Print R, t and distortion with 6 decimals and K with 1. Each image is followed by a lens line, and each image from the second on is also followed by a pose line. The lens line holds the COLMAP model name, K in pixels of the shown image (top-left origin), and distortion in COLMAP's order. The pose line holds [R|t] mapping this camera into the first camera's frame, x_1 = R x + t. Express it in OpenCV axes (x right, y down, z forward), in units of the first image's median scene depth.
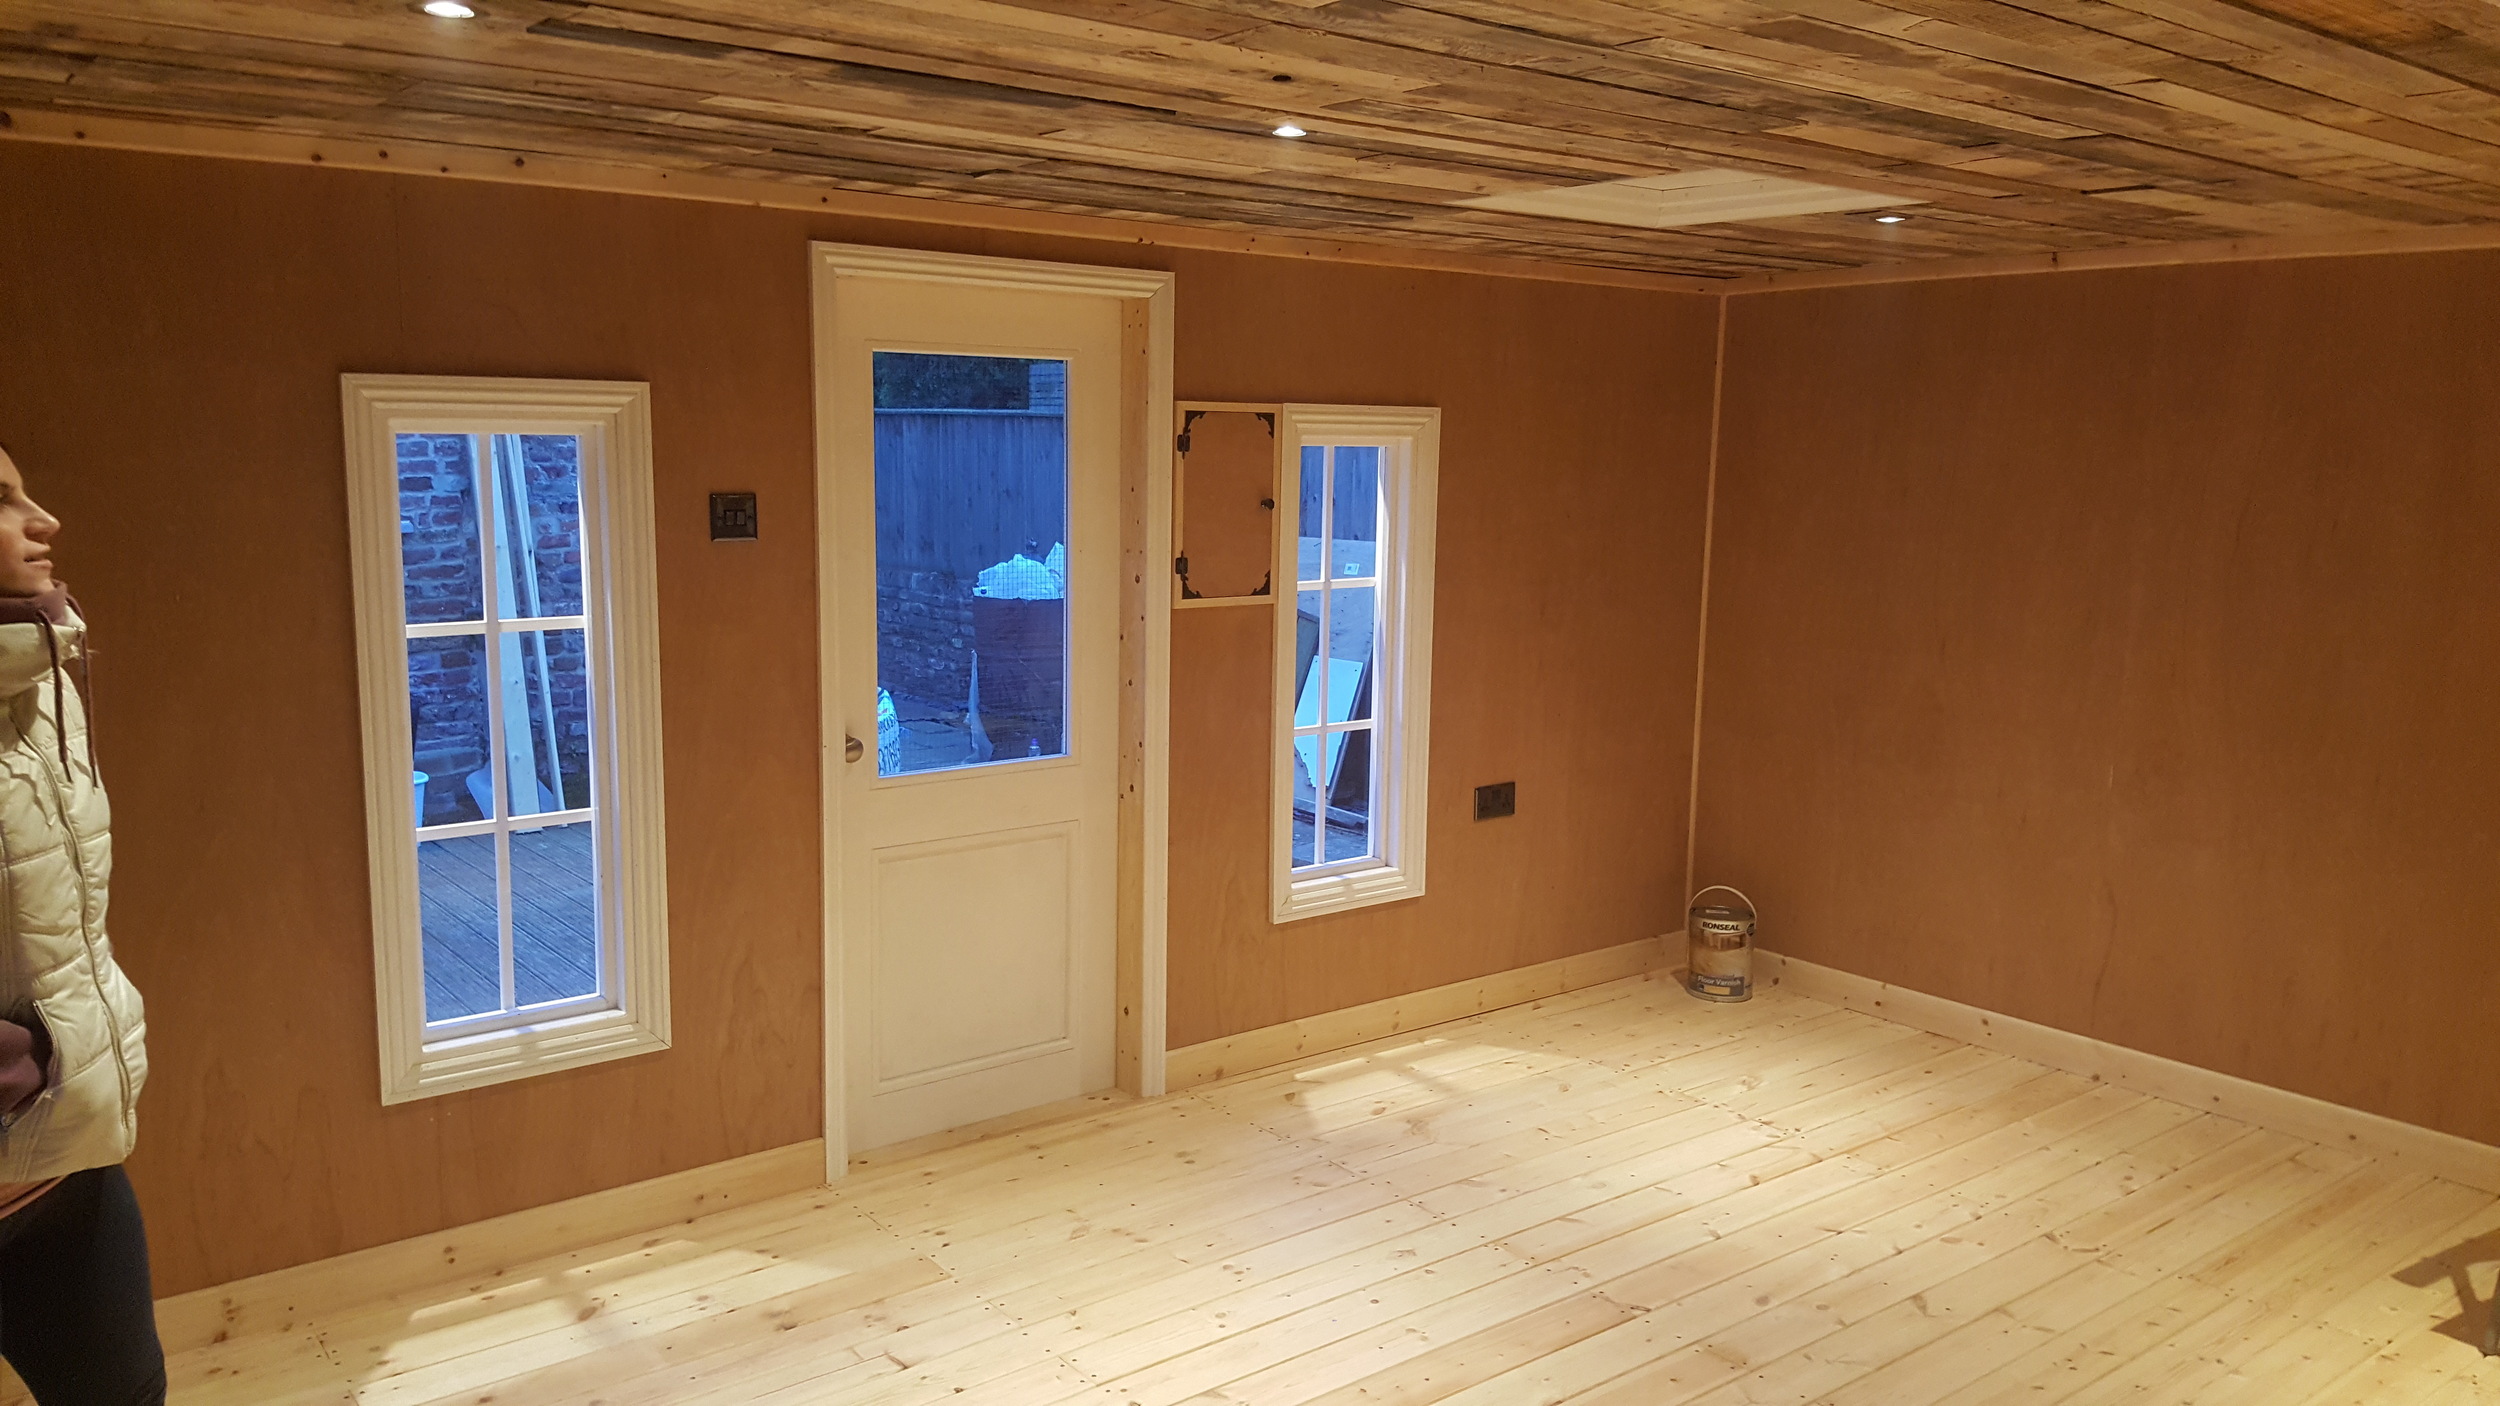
lens RADIAL K [[1870.4, 0, 1234.0], [0, 1870.4, 651.1], [0, 0, 1]] dist [0.184650, -0.354893]
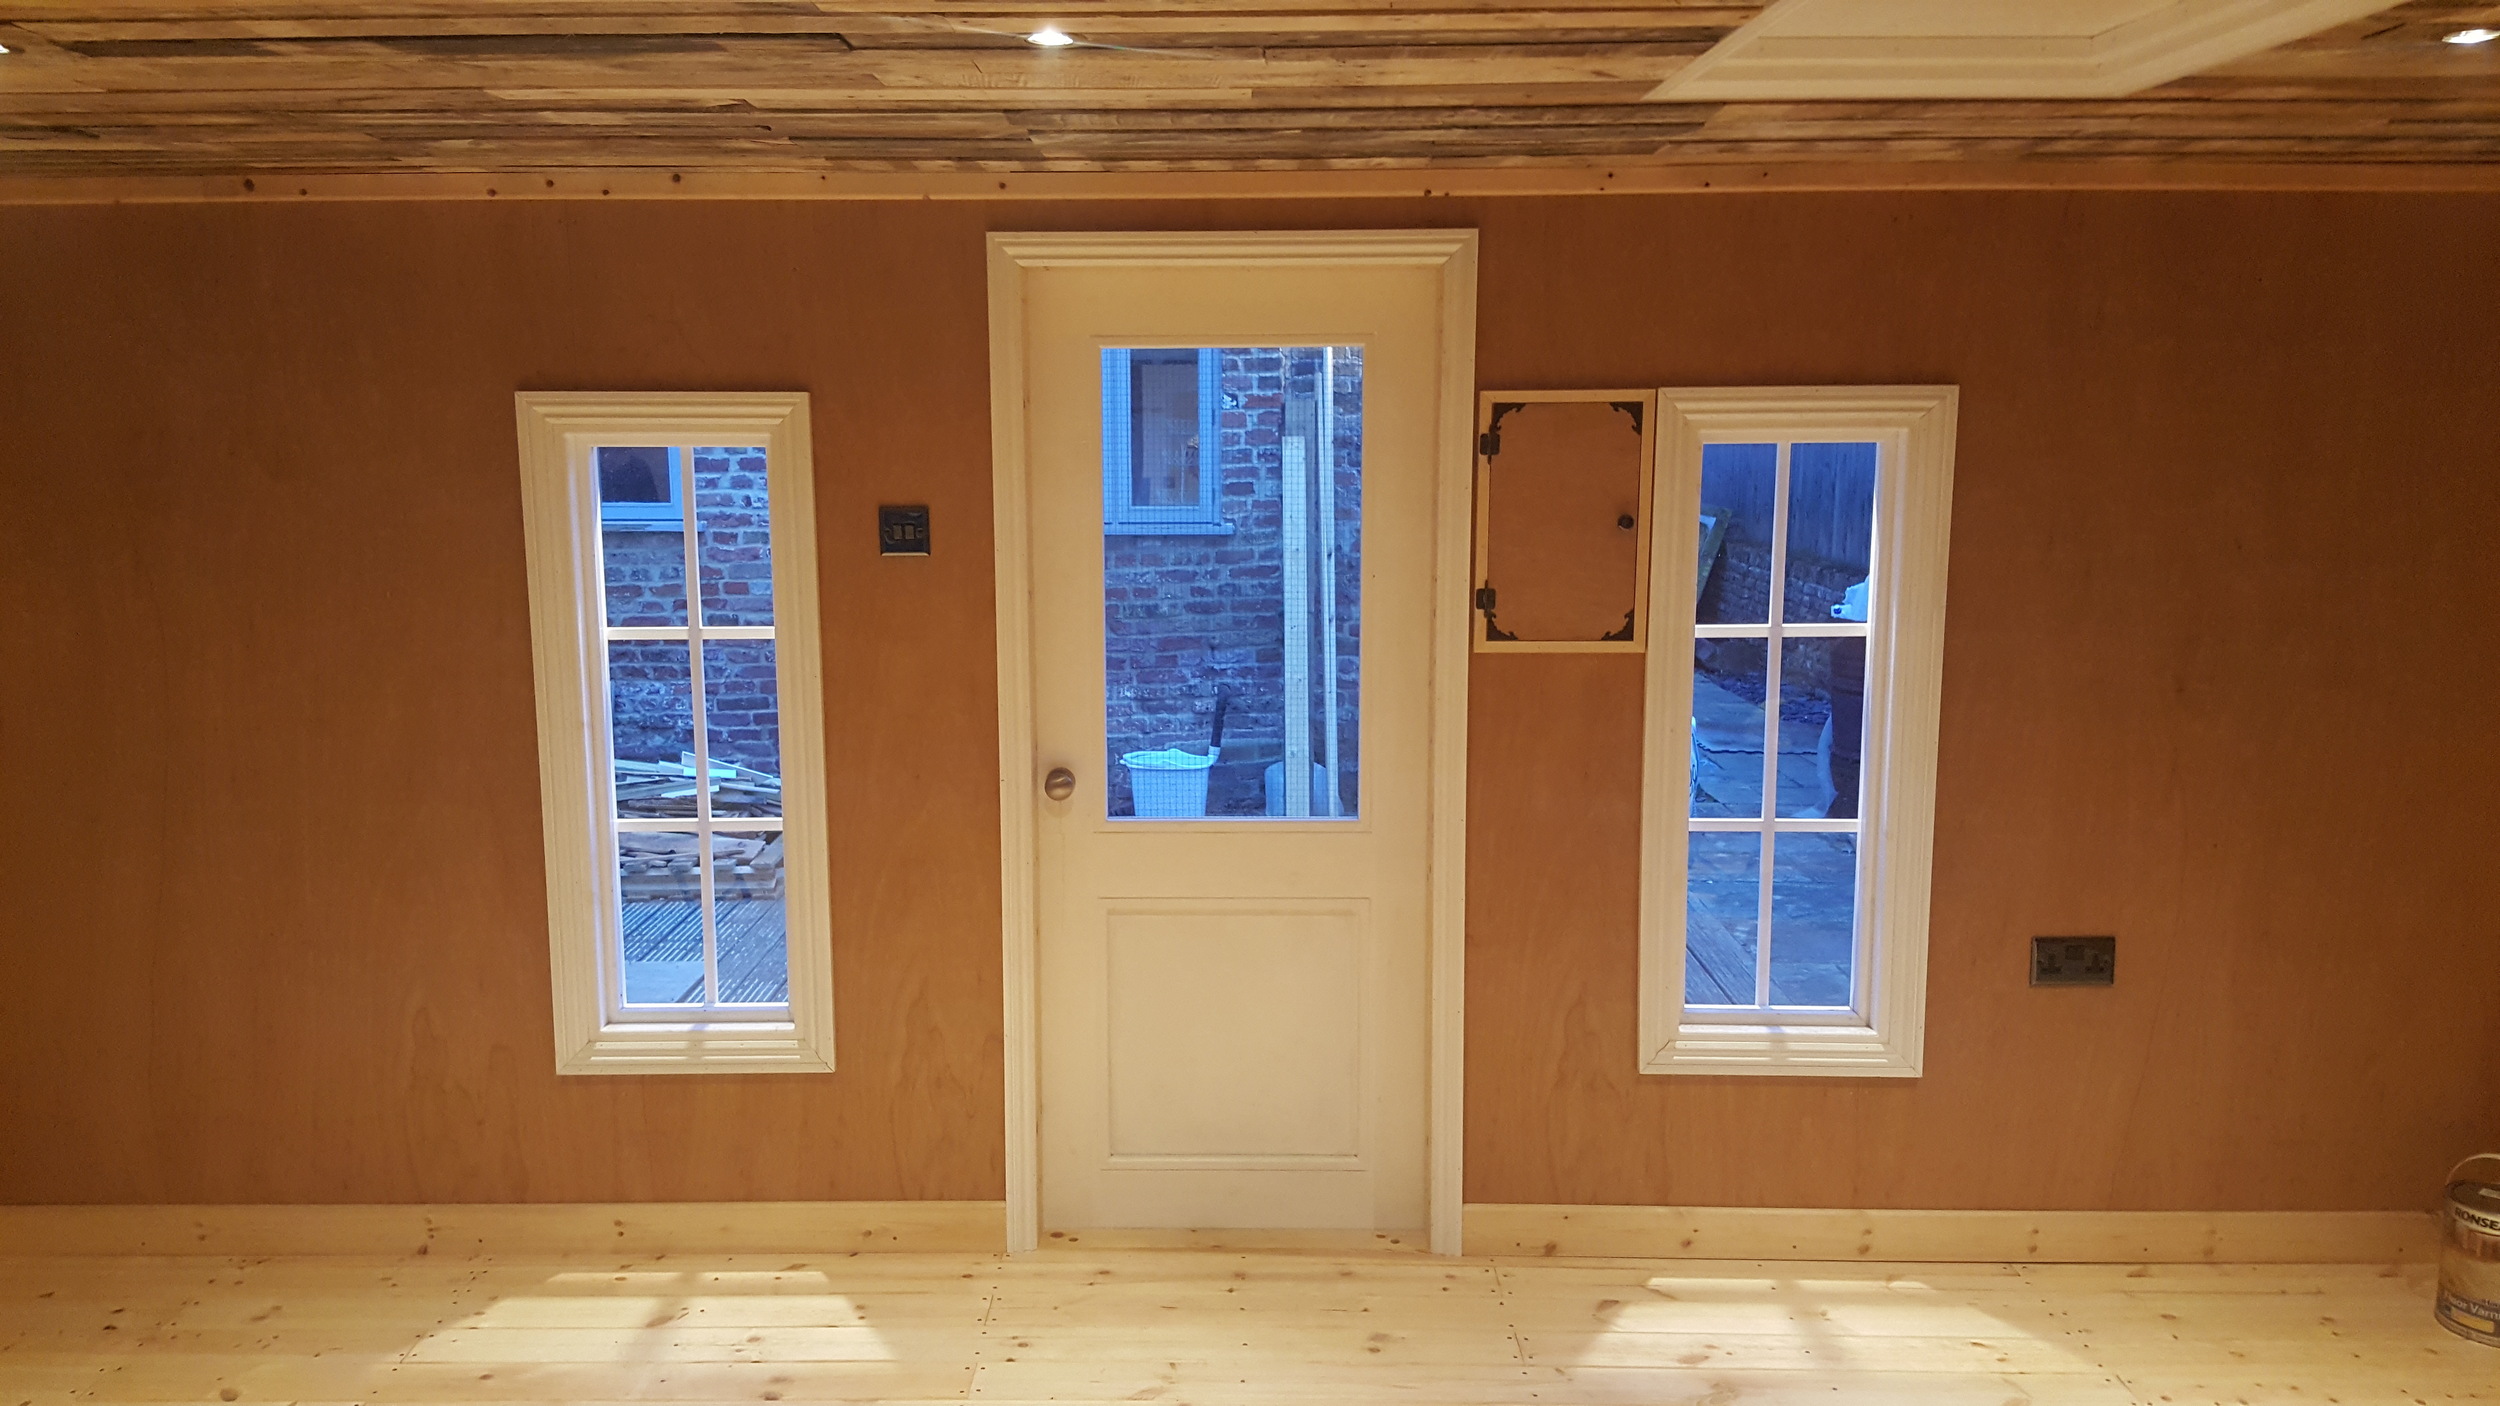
lens RADIAL K [[1870.4, 0, 1234.0], [0, 1870.4, 651.1], [0, 0, 1]] dist [0.184650, -0.354893]
pose [[0.770377, 0.060916, -0.634672, 0.404209], [-0.059007, 0.997965, 0.024161, -0.037154], [0.634853, 0.018837, 0.772404, 0.324311]]
